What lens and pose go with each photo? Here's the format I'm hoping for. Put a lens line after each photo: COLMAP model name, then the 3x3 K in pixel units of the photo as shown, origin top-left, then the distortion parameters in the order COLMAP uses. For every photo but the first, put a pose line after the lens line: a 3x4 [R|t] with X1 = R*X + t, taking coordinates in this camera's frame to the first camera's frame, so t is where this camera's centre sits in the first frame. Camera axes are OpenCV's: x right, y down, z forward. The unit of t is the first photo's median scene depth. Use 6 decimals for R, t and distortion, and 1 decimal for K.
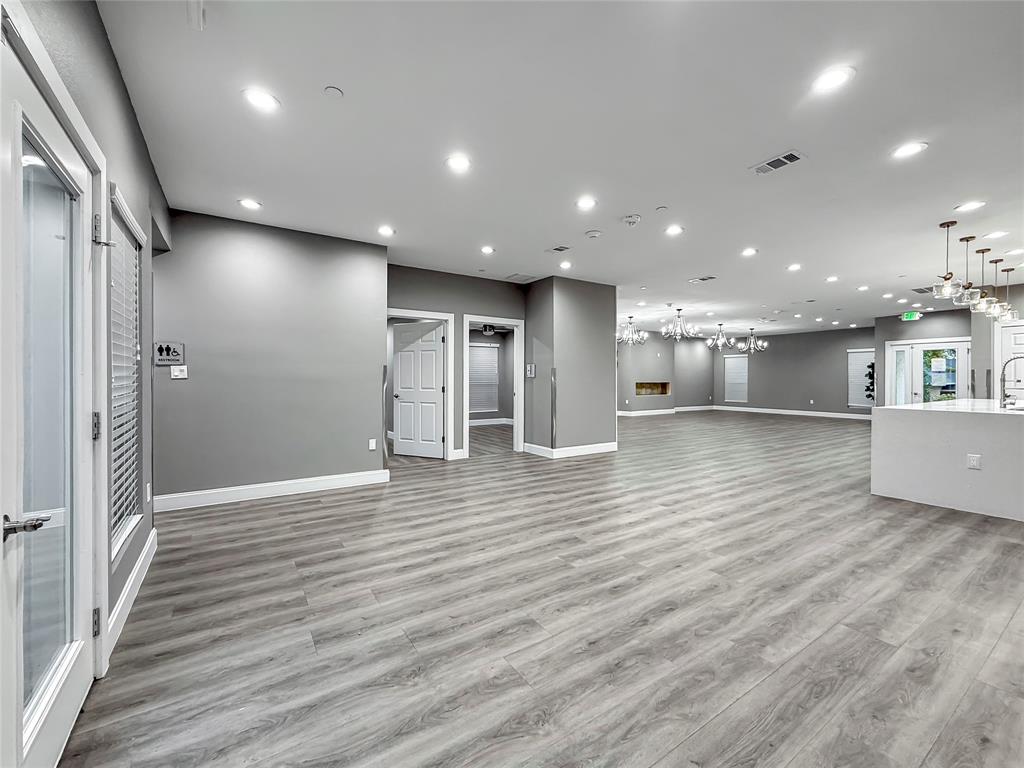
lens RADIAL K [[419.2, 0, 503.3], [0, 419.2, 381.0], [0, 0, 1]] dist [-0.001479, 0.000824]
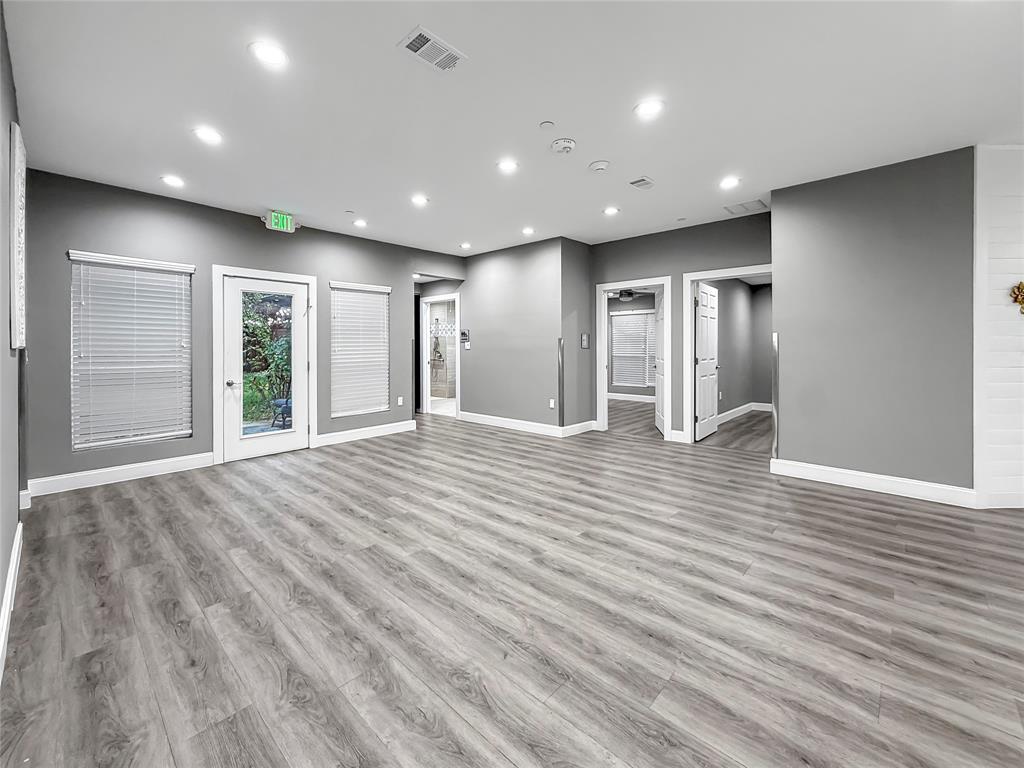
lens RADIAL K [[419.2, 0, 504.7], [0, 419.2, 340.6], [0, 0, 1]] dist [-0.001479, 0.000824]
pose [[0.248093, -0.016878, -0.968589, 1.249727], [-0.003103, 0.999829, -0.018217, -0.012319], [0.968731, 0.007525, 0.247998, 0.849611]]
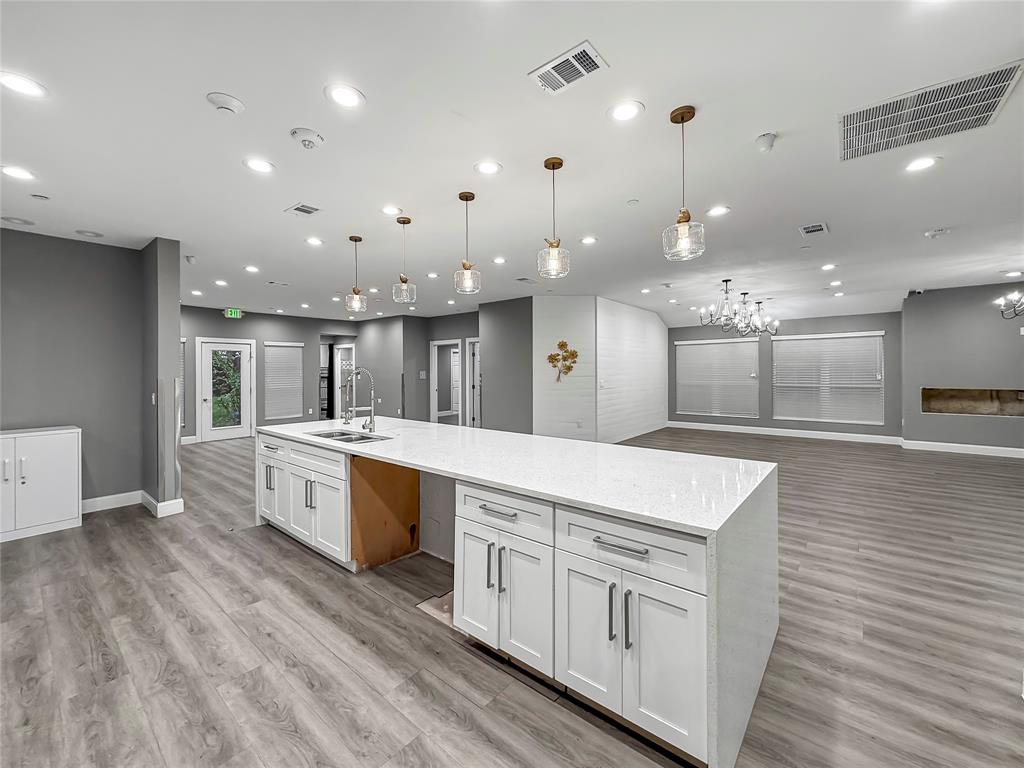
lens RADIAL K [[419.2, 0, 506.6], [0, 419.2, 365.9], [0, 0, 1]] dist [-0.001479, 0.000824]
pose [[0.297500, -0.015948, -0.954589, 2.754267], [-0.002421, 0.999845, -0.017458, -0.062867], [0.954719, 0.007505, 0.297415, 1.335414]]
